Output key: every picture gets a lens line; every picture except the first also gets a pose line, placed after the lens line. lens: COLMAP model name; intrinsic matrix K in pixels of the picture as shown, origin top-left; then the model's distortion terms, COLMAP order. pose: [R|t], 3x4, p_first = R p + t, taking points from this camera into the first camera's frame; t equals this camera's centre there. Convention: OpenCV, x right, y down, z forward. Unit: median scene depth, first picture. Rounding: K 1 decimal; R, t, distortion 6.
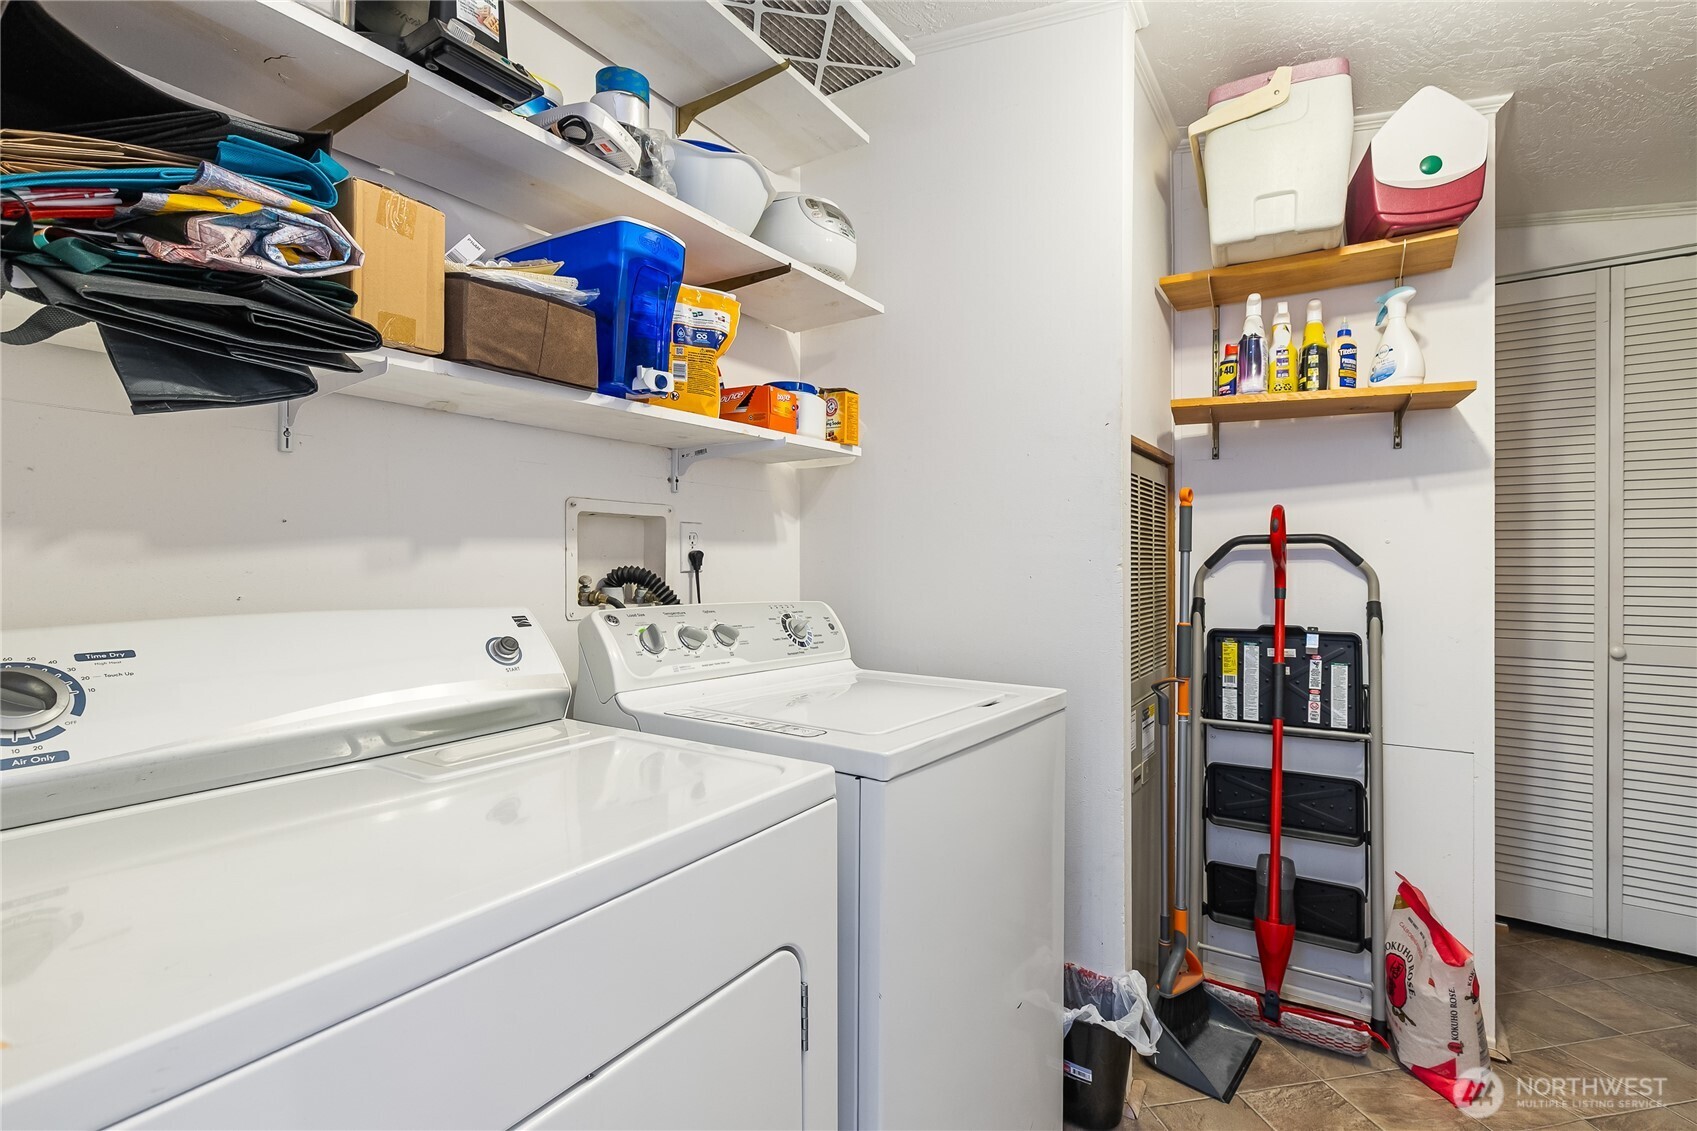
lens RADIAL K [[765.3, 0, 848.5], [0, 765.3, 565.5], [0, 0, 1]] dist [0.000182, 0.000508]
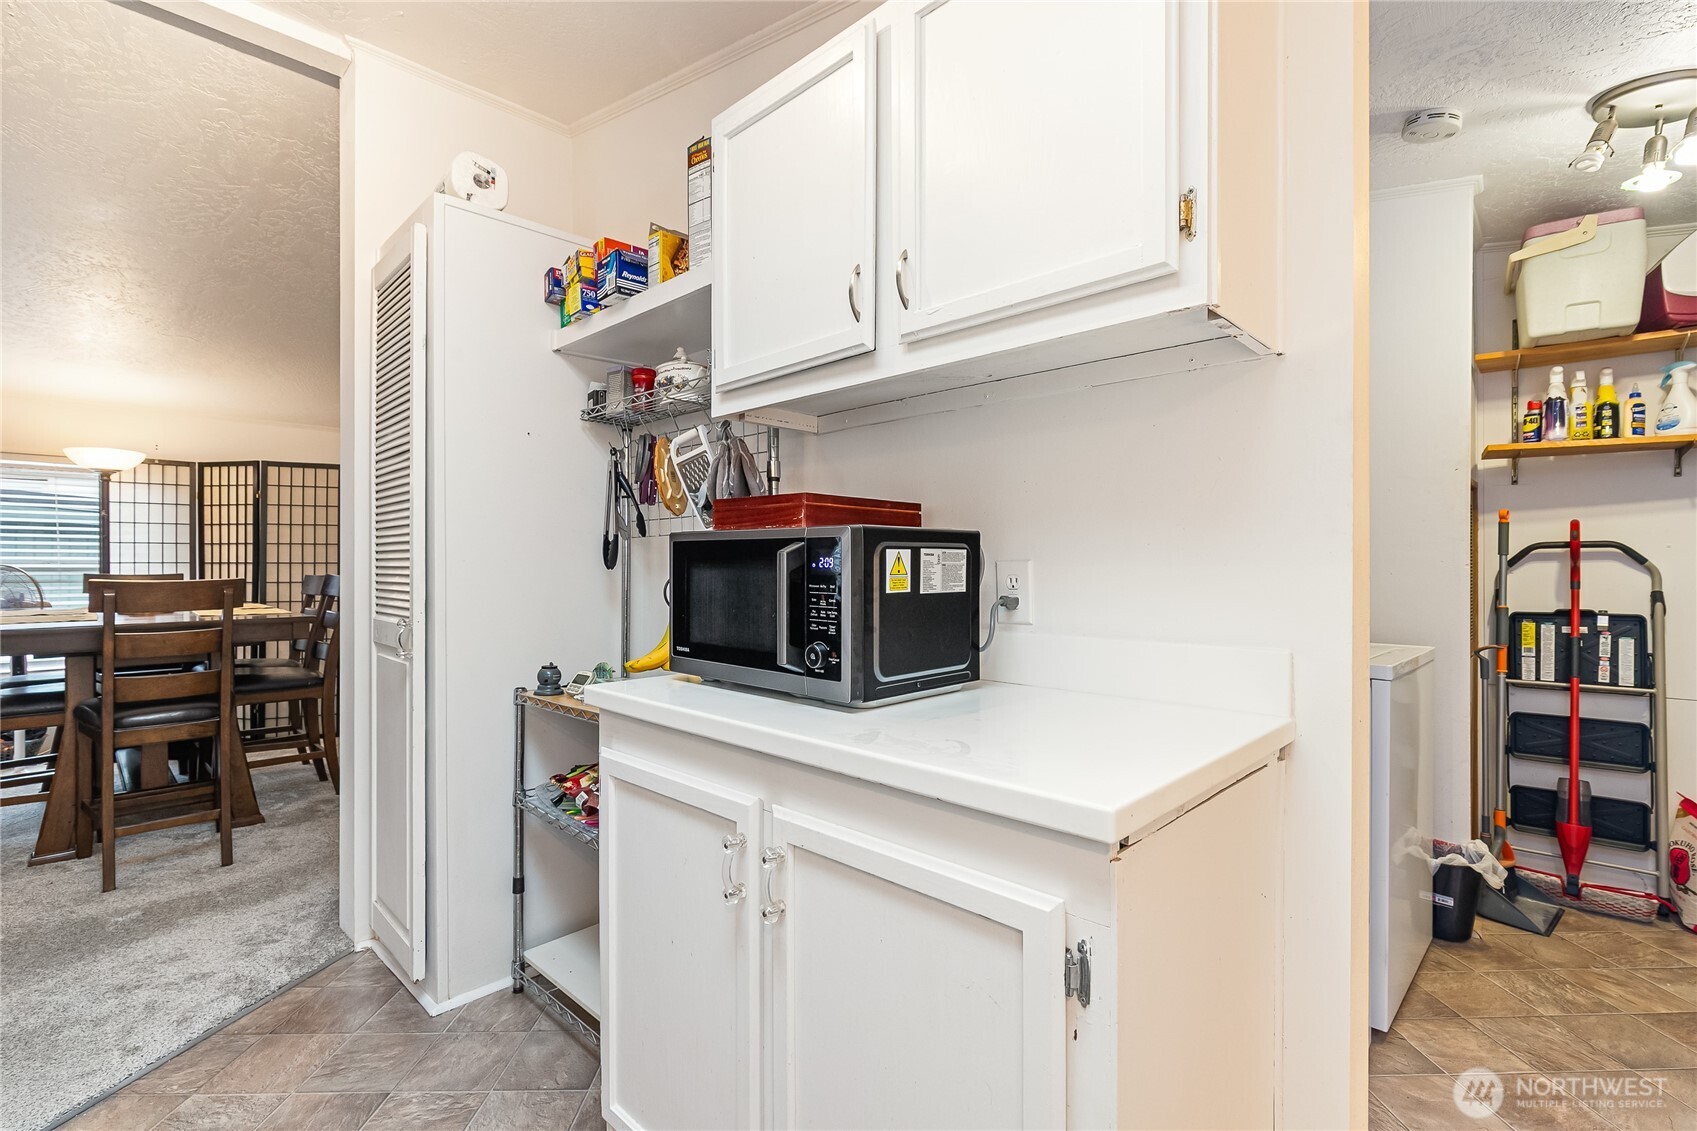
lens RADIAL K [[768.6, 0, 849.6], [0, 768.6, 569.0], [0, 0, 1]] dist [-0.000482, -0.000197]
pose [[0.987162, -0.004247, -0.159668, -0.495456], [0.004758, 0.999985, 0.002818, -0.001995], [0.159654, -0.003541, 0.987167, -0.553895]]
